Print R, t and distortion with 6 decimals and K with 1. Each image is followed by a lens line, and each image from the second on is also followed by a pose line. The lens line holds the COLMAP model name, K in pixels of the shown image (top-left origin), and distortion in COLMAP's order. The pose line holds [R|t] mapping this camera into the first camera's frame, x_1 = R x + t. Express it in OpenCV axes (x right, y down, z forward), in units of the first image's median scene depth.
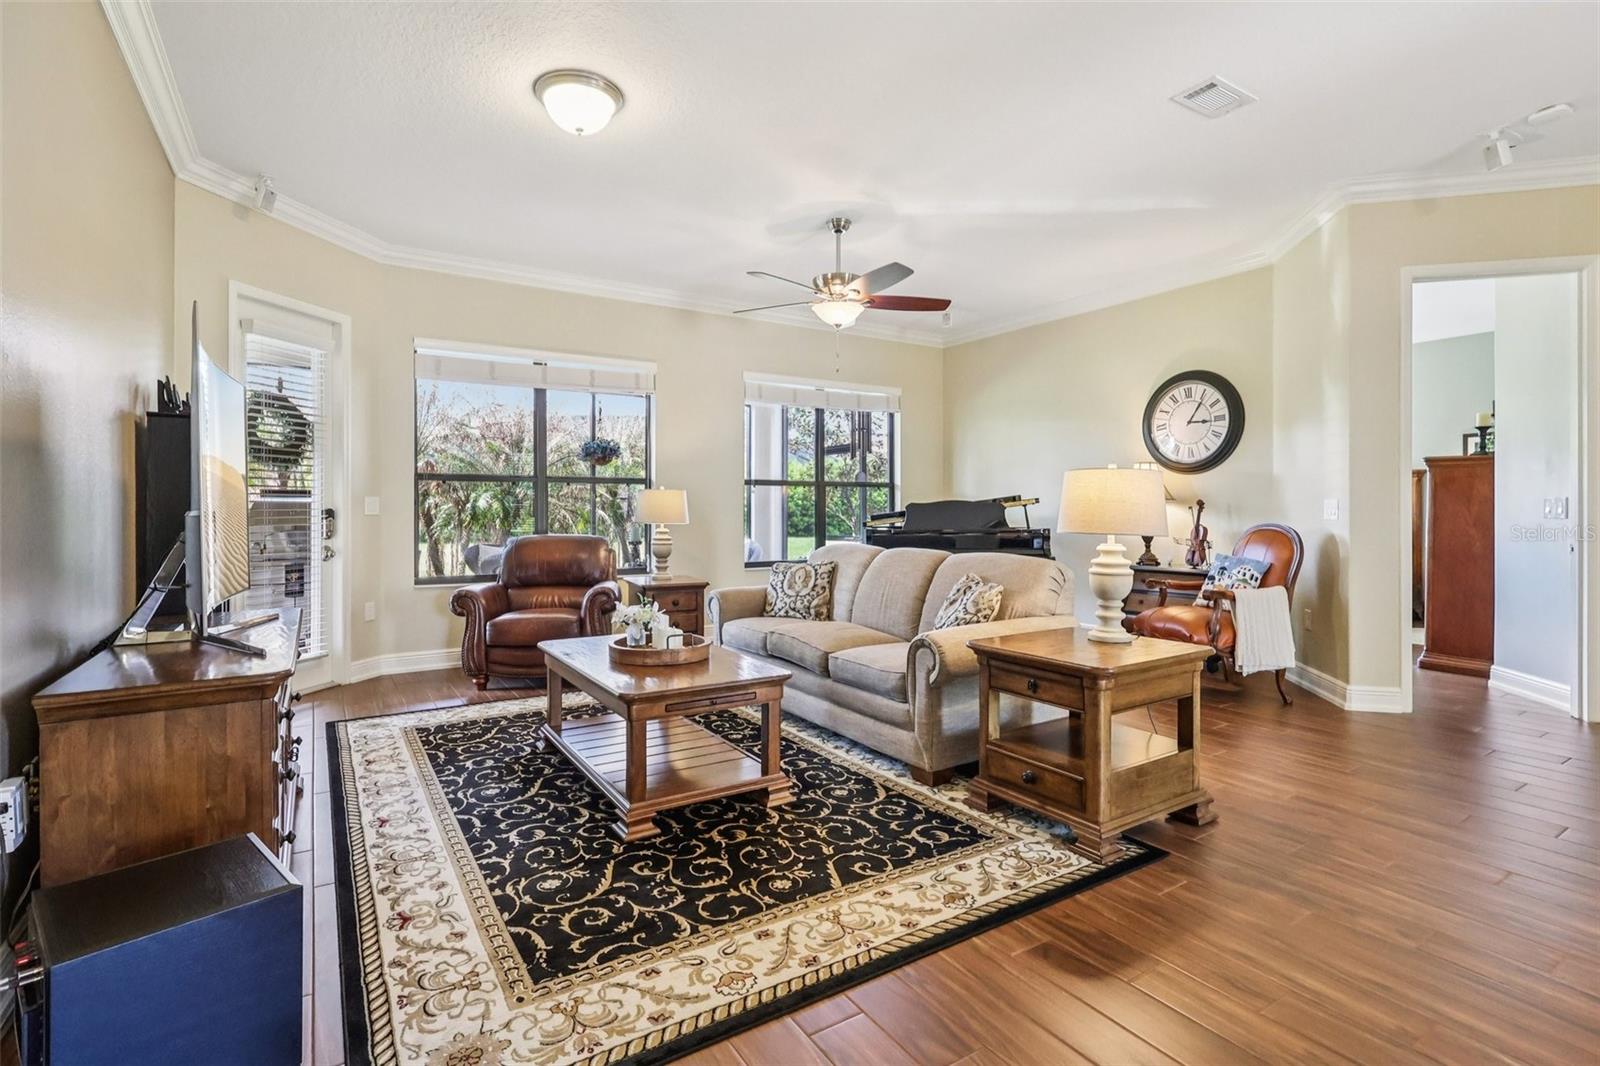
lens RADIAL K [[750.8, 0, 798.6], [0, 750.8, 520.8], [0, 0, 1]] dist [-0.000243, 0.000082]
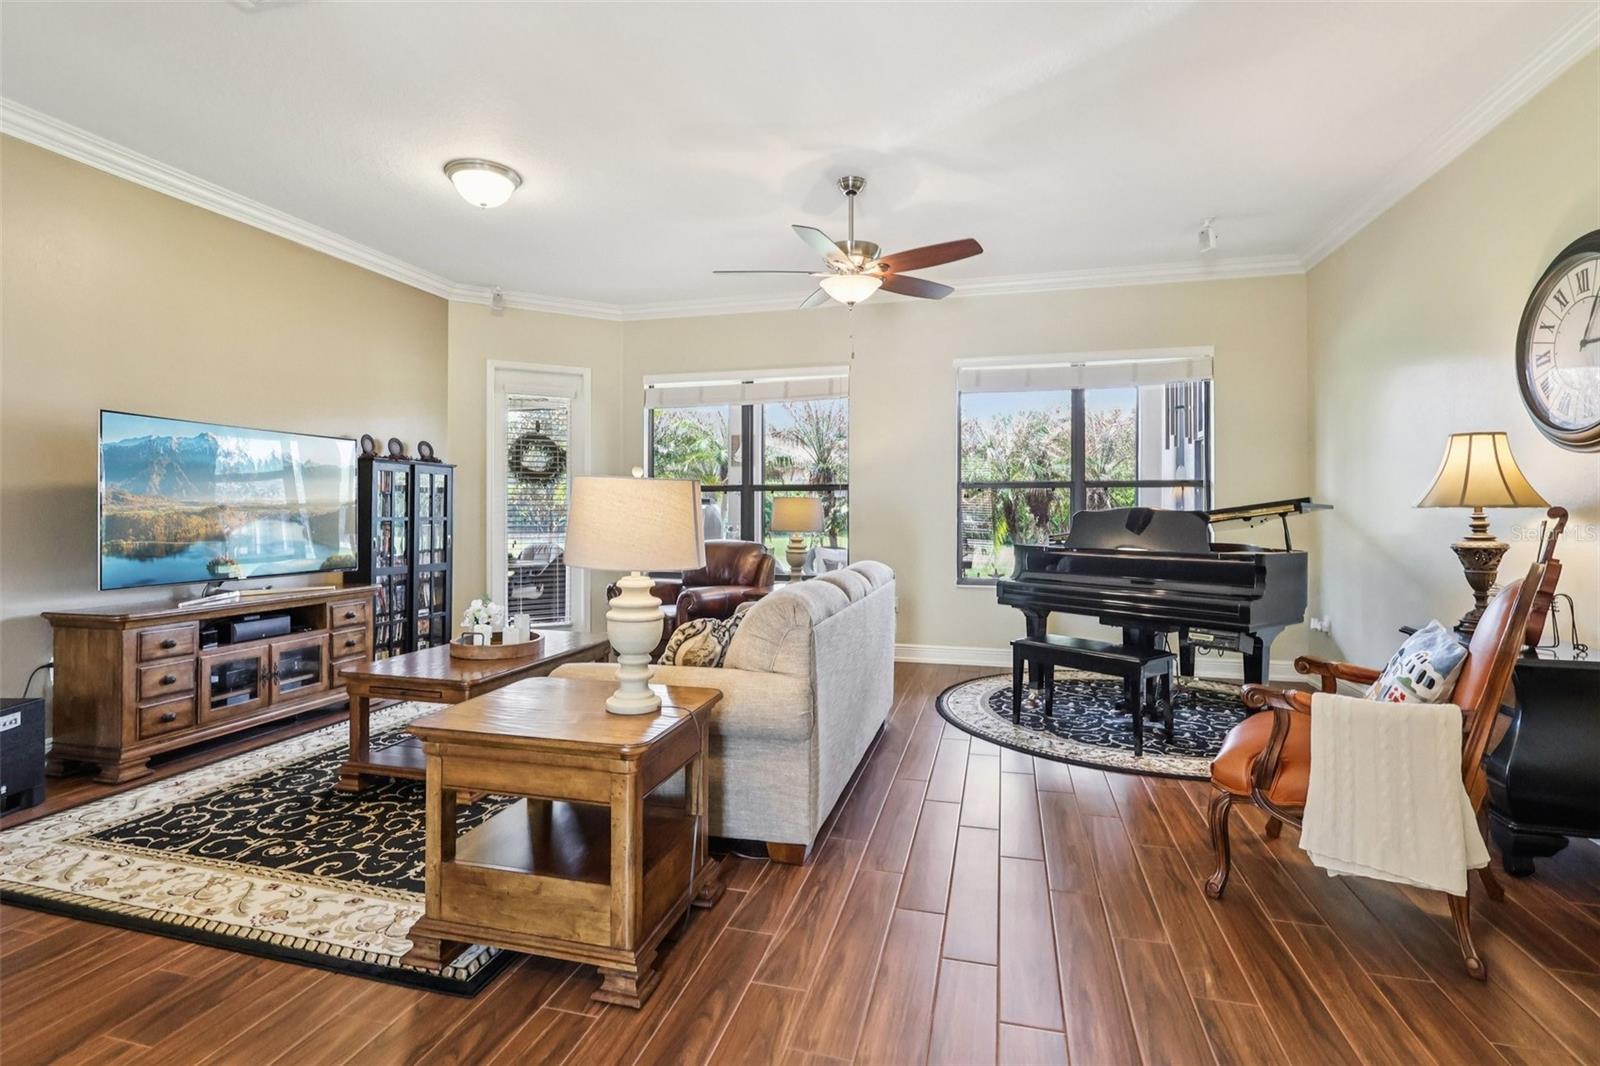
lens RADIAL K [[776.2, 0, 793.8], [0, 776.2, 507.7], [0, 0, 1]] dist [0.002827, 0.000495]
pose [[0.673672, -0.001695, -0.739028, 1.309683], [-0.016830, 0.999703, -0.017635, -0.026101], [0.738839, 0.024318, 0.673444, 0.734345]]
